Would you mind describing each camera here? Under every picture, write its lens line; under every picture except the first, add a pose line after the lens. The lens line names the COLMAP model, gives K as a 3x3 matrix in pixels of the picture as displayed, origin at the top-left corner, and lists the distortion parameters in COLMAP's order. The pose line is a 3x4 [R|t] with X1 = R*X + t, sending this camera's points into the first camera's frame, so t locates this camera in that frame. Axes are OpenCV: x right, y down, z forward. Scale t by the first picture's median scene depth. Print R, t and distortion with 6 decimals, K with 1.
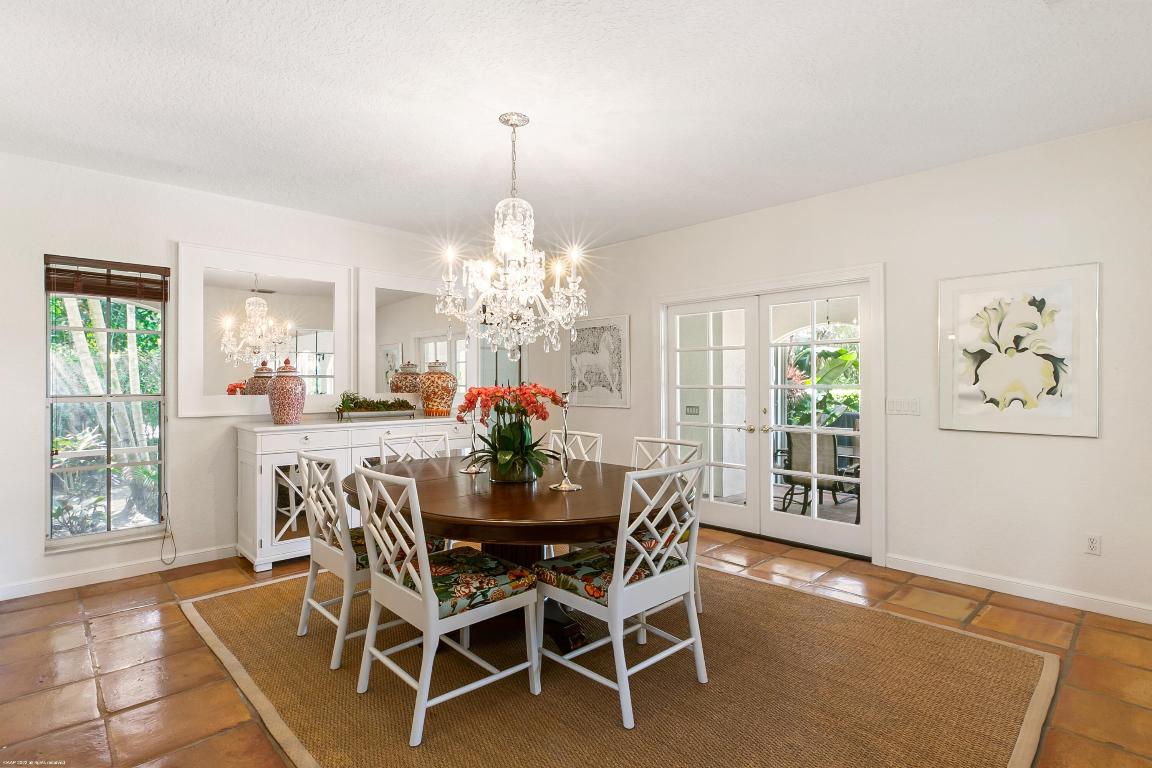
lens RADIAL K [[587.1, 0, 577.6], [0, 587.1, 371.3], [0, 0, 1]] dist [0.003181, -0.000787]
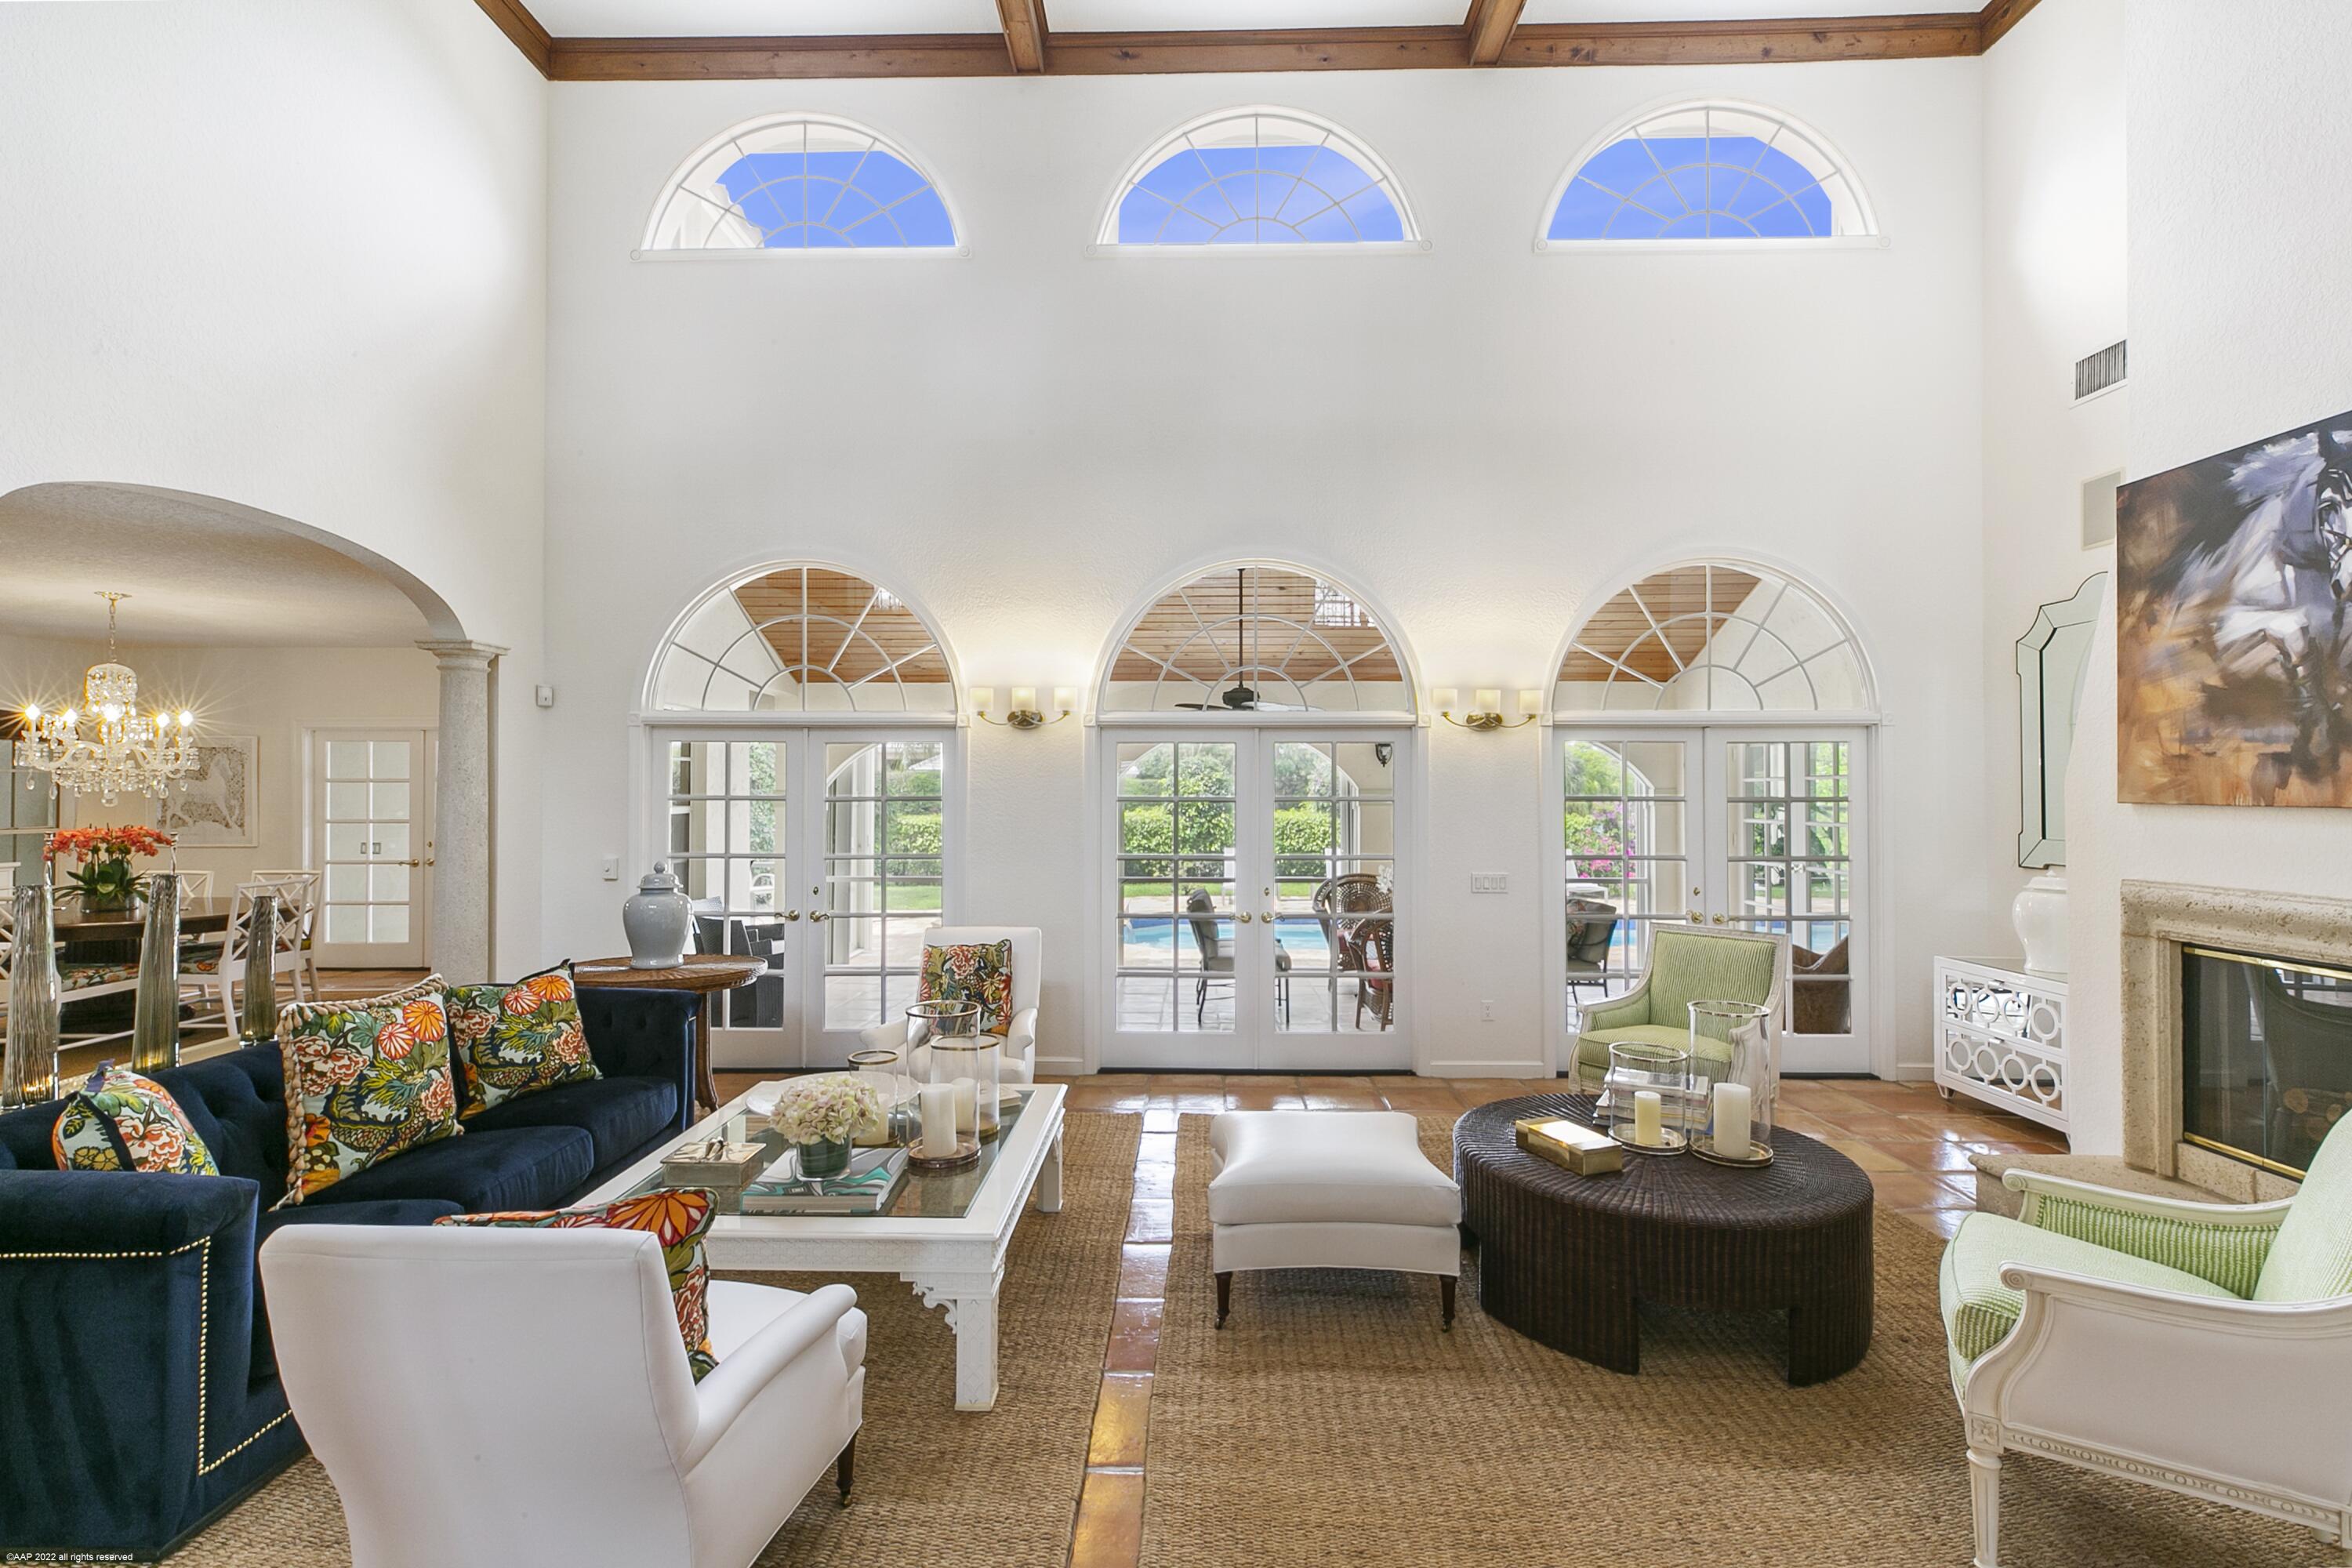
lens RADIAL K [[1054.1, 0, 1172.4], [0, 1054.1, 779.3], [0, 0, 1]] dist [0.002719, -0.000071]
pose [[0.710248, 0.009530, 0.703887, -0.087855], [-0.012798, 0.999918, -0.000624, -0.096641], [-0.703836, -0.008565, 0.710311, -1.911216]]
